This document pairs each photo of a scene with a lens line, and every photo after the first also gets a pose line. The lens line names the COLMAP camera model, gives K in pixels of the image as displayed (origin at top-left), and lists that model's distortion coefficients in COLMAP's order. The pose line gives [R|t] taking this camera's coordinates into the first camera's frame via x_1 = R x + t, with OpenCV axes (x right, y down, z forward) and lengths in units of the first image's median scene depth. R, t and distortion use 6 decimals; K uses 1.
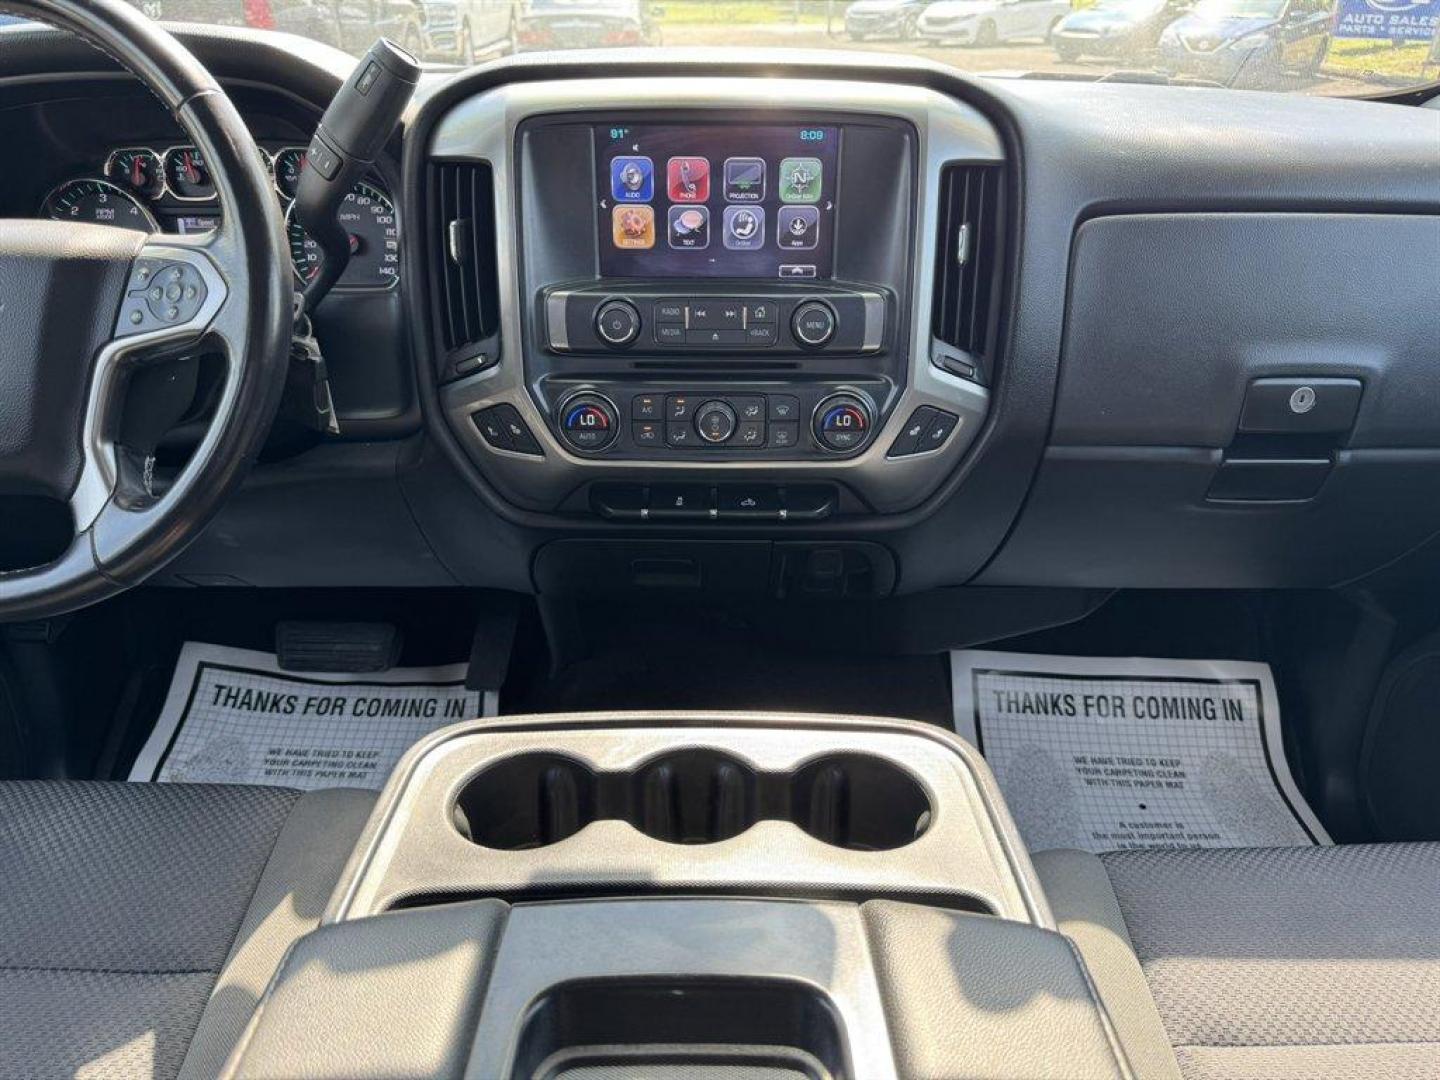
lens RADIAL K [[1001.7, 0, 721.4], [0, 1001.7, 545.6], [0, 0, 1]] dist [0.034327, -0.067672]
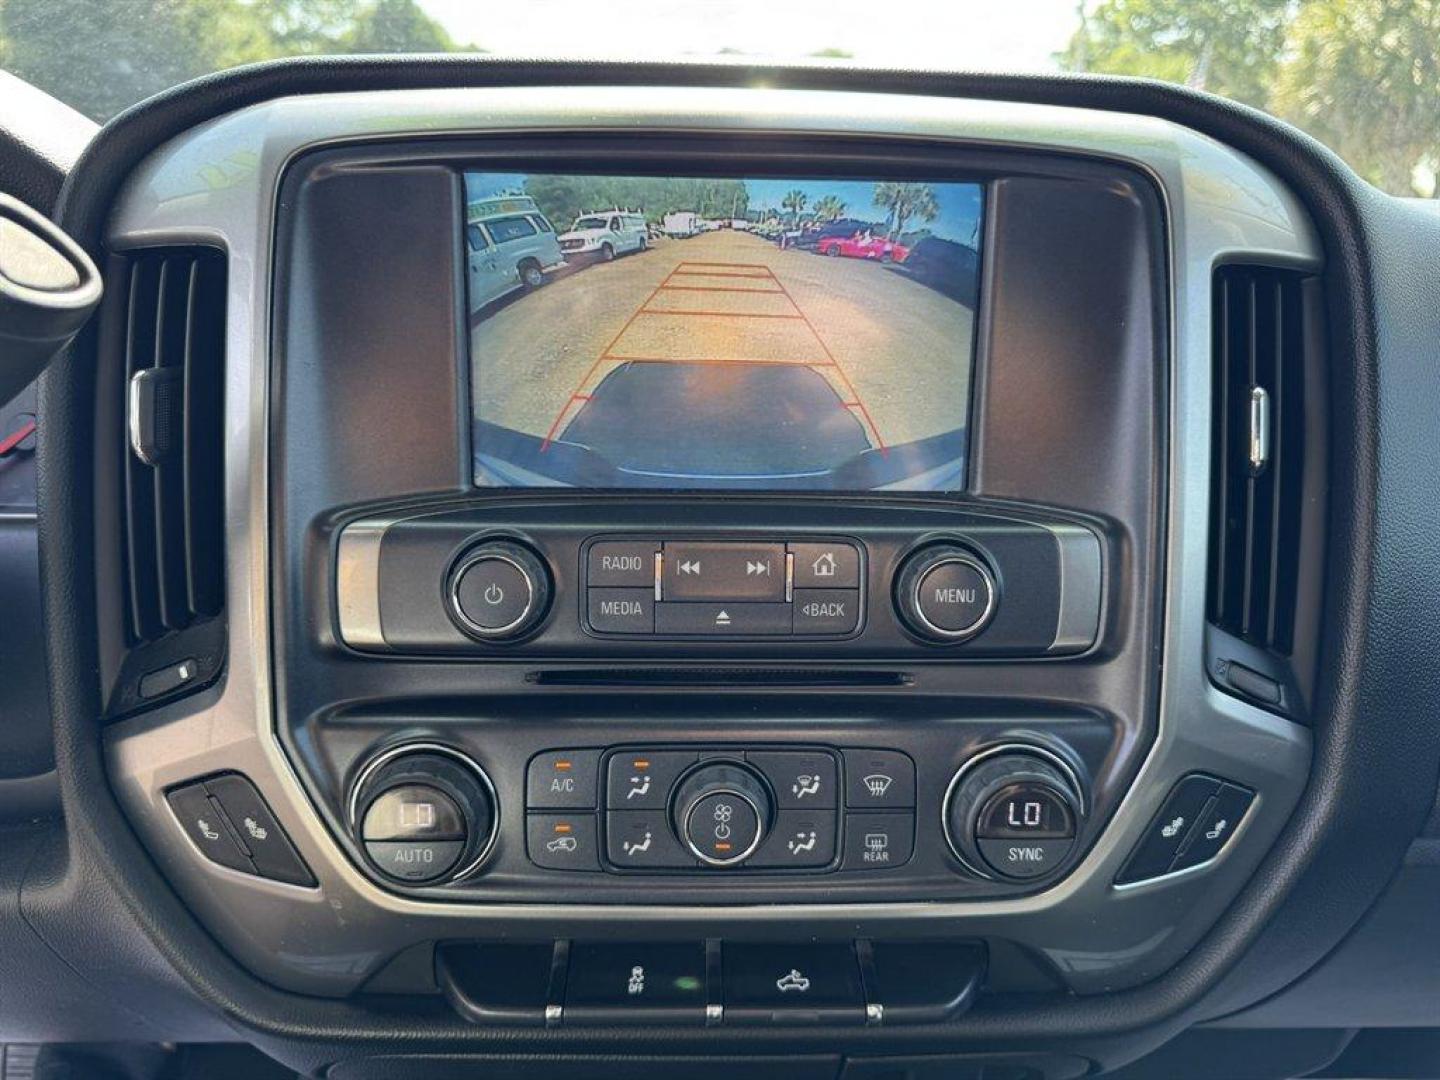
lens RADIAL K [[1001.7, 0, 725.9], [0, 1001.7, 548.2], [0, 0, 1]] dist [0.034327, -0.067672]
pose [[0.999487, 0.004685, 0.031677, -0.018424], [0.002040, 0.977910, -0.209016, -0.143702], [-0.031956, 0.208974, 0.977399, 0.551682]]
